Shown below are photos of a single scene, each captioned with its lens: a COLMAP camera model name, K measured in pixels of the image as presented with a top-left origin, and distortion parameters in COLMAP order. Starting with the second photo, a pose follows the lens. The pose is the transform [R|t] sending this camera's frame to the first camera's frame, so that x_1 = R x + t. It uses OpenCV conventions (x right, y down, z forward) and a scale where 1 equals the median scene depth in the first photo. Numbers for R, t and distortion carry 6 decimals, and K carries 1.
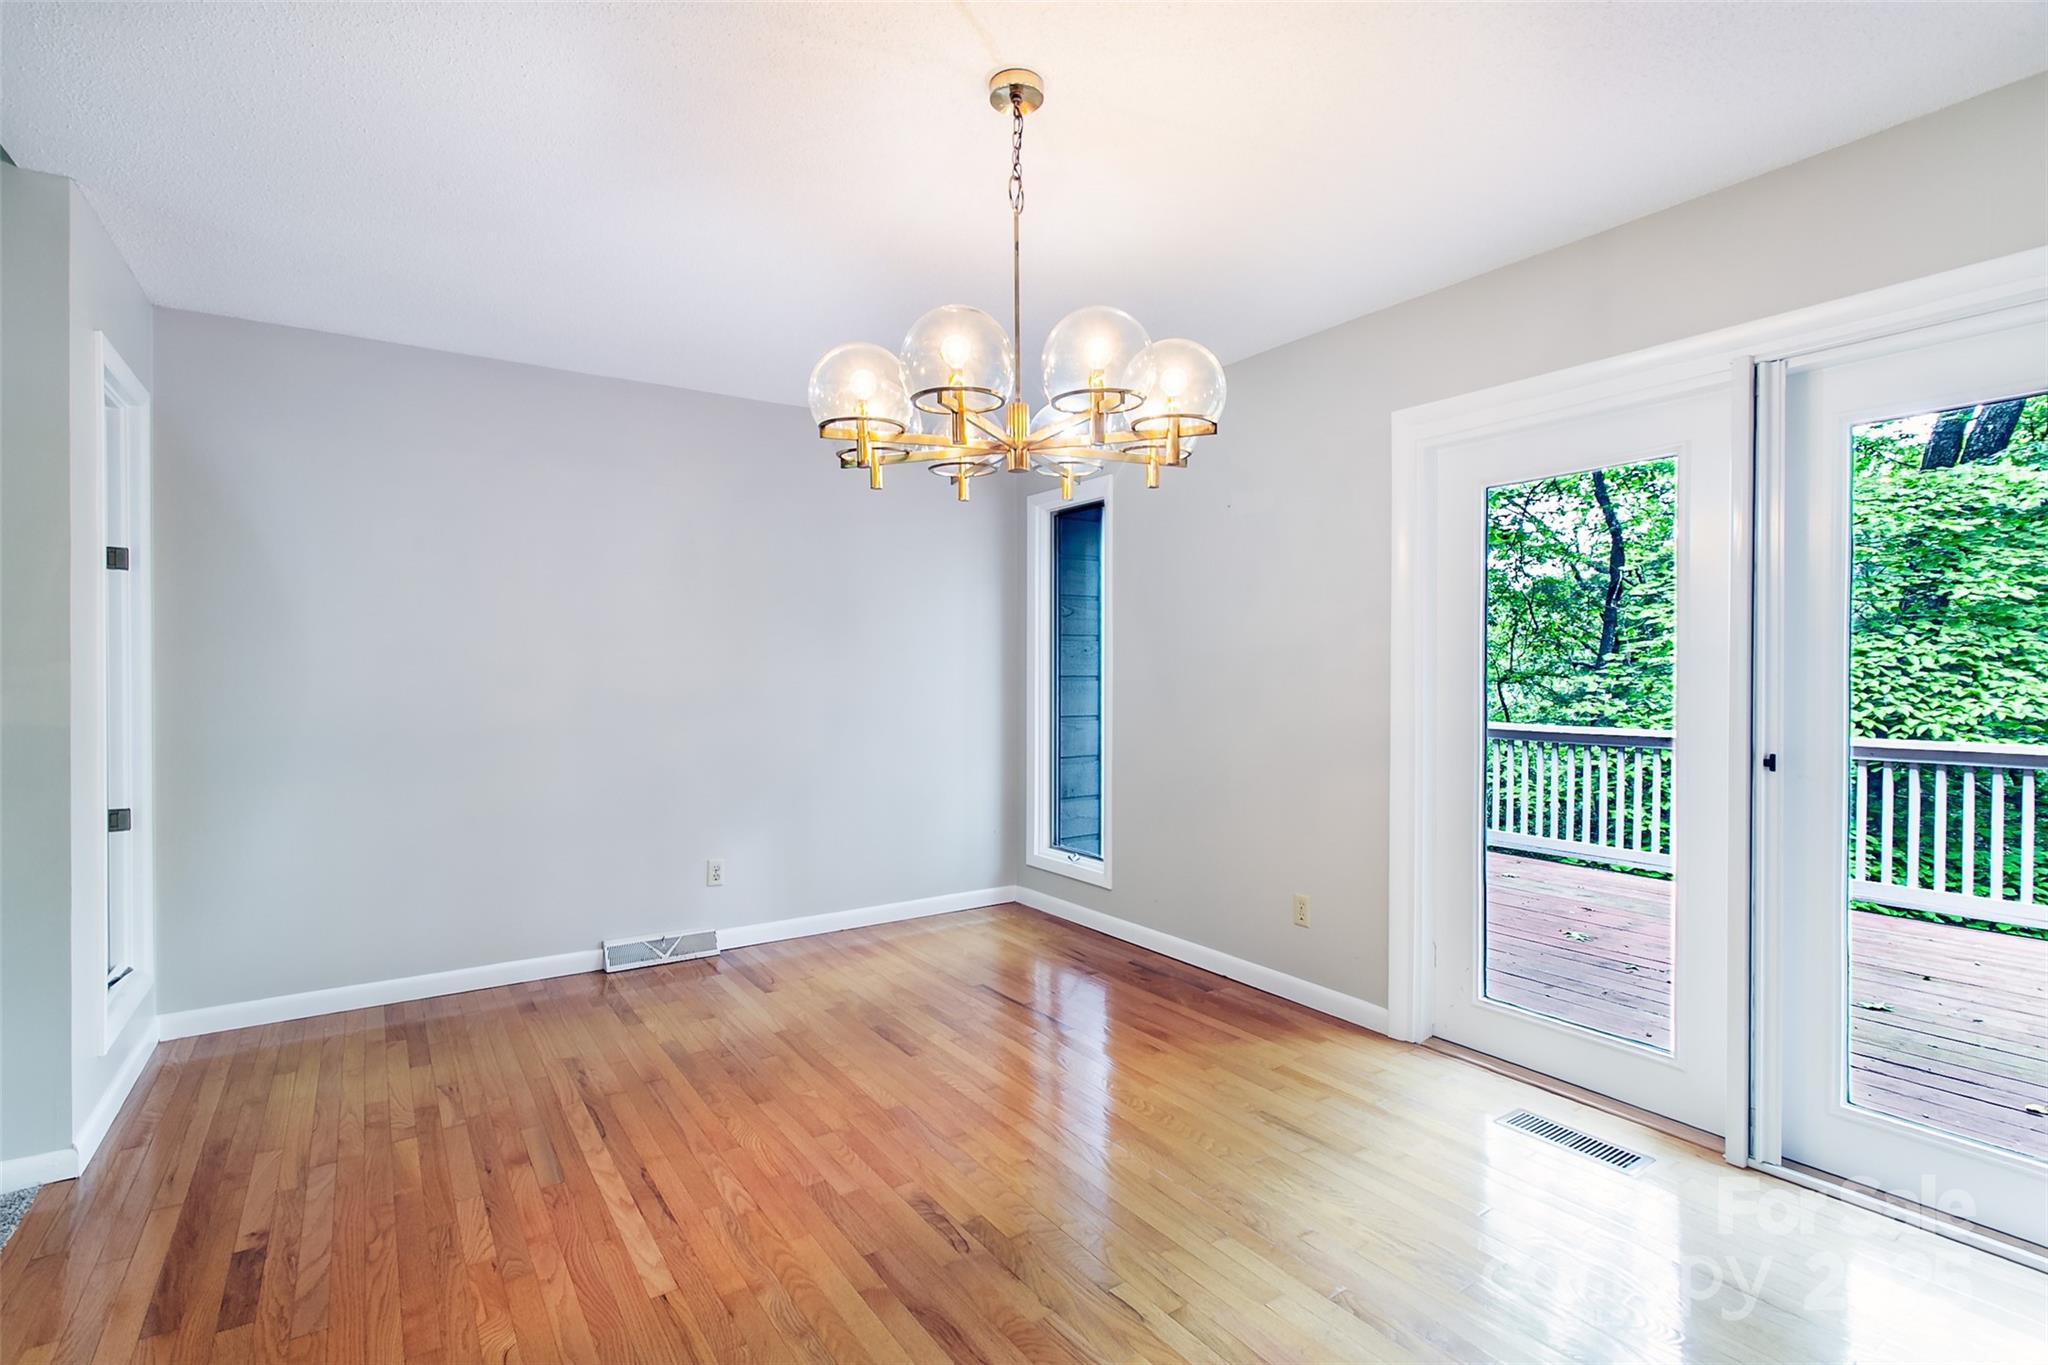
lens RADIAL K [[960.4, 0, 1015.0], [0, 960.4, 667.7], [0, 0, 1]] dist [0.003915, 0.000728]
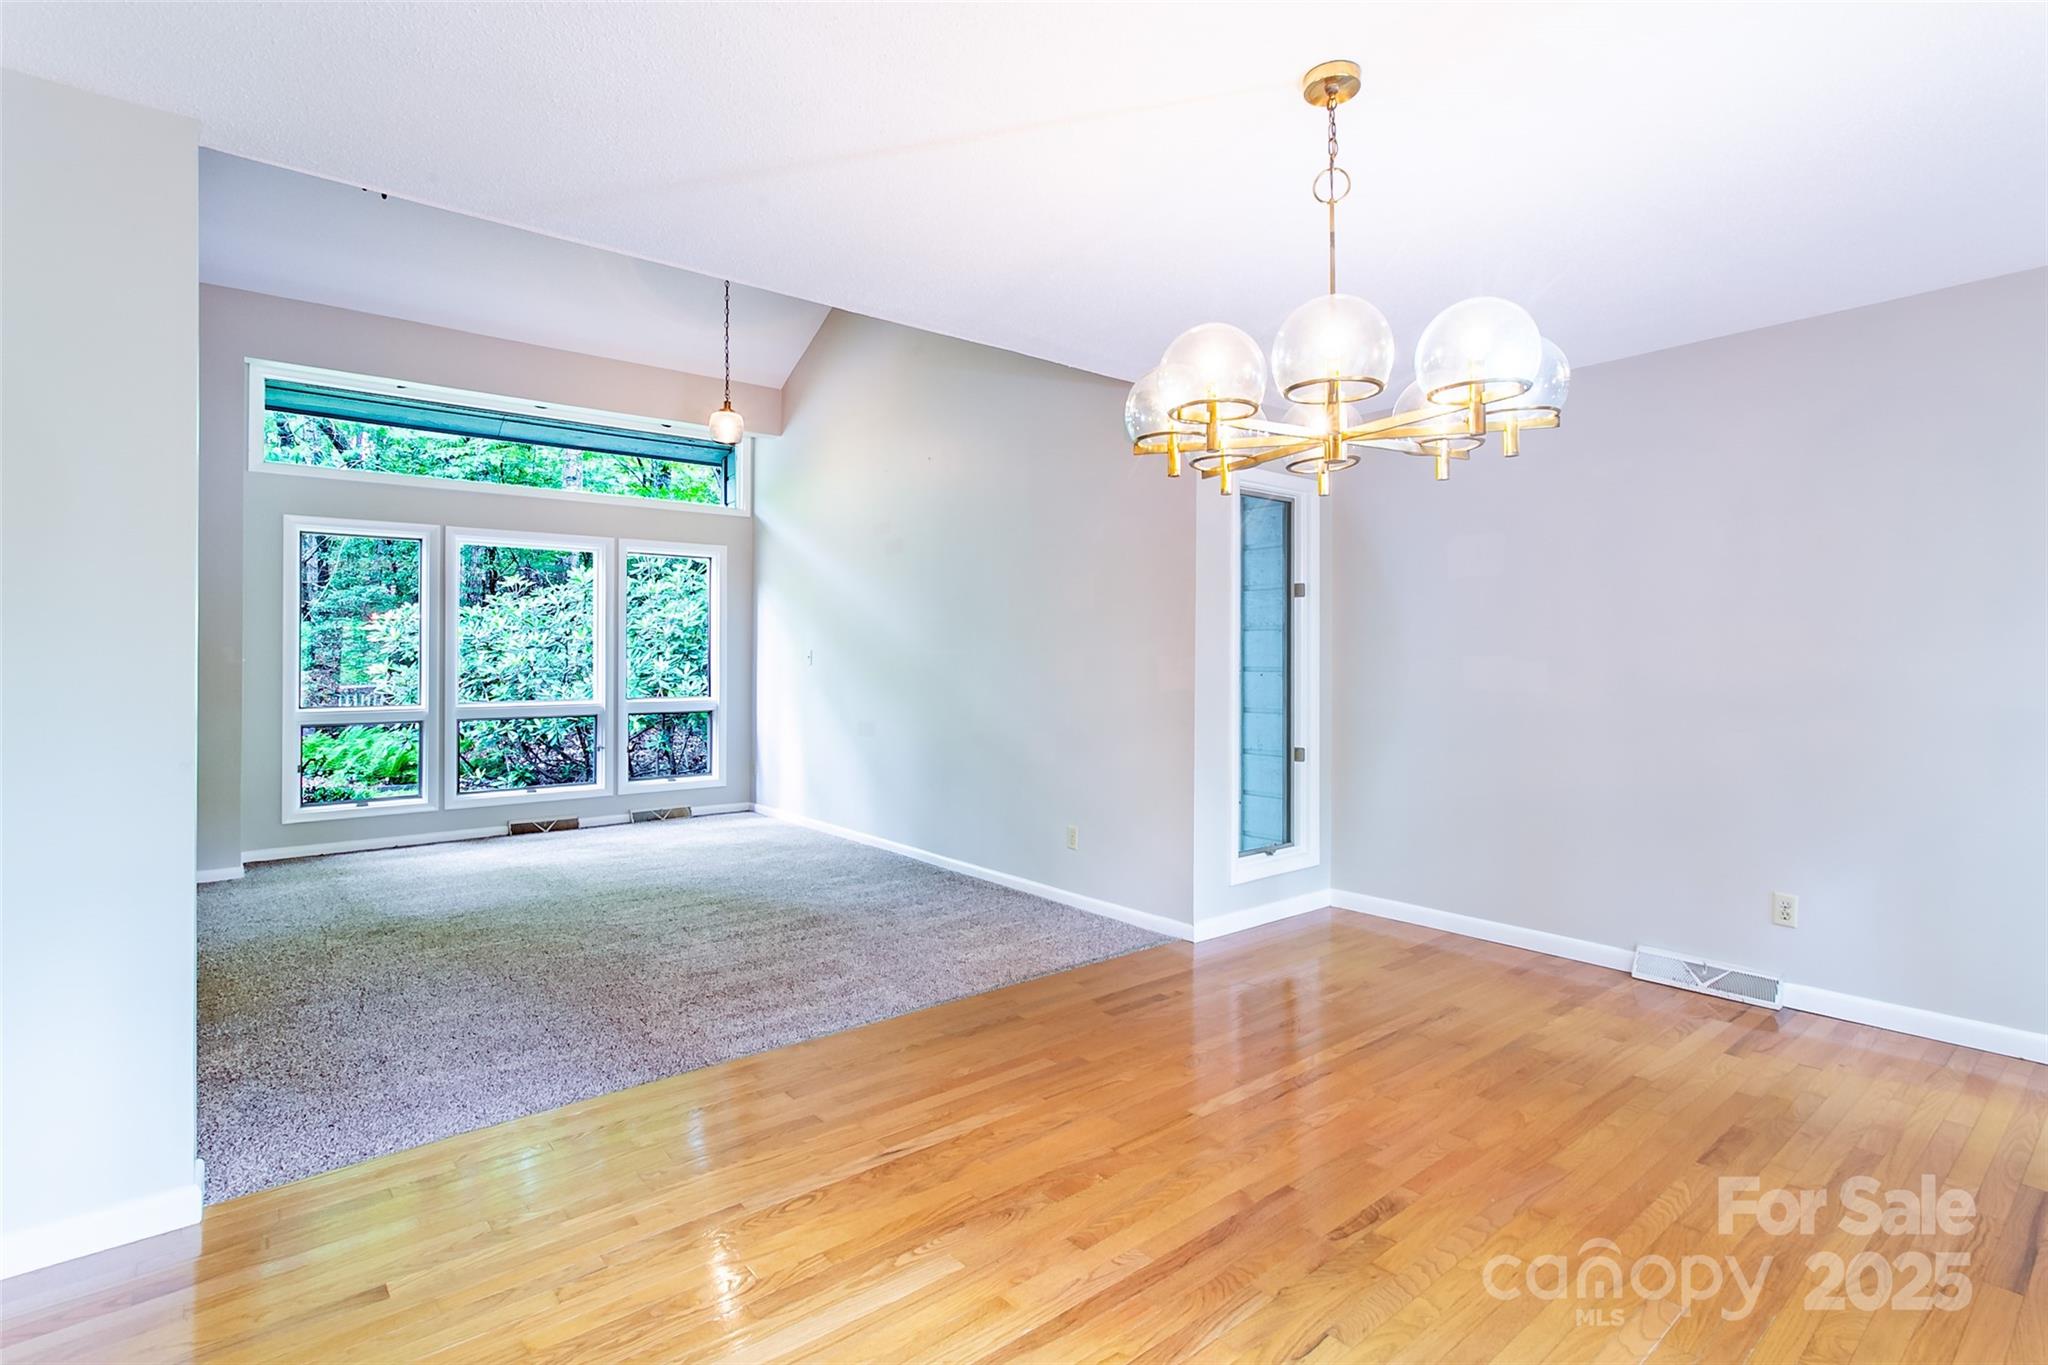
lens RADIAL K [[967.3, 0, 1038.9], [0, 967.3, 656.3], [0, 0, 1]] dist [-0.000022, 0.000181]
pose [[0.125656, 0.000383, -0.992074, 0.646636], [-0.000371, 1.000000, 0.000339, -0.009632], [0.992074, 0.000326, 0.125656, 0.387657]]
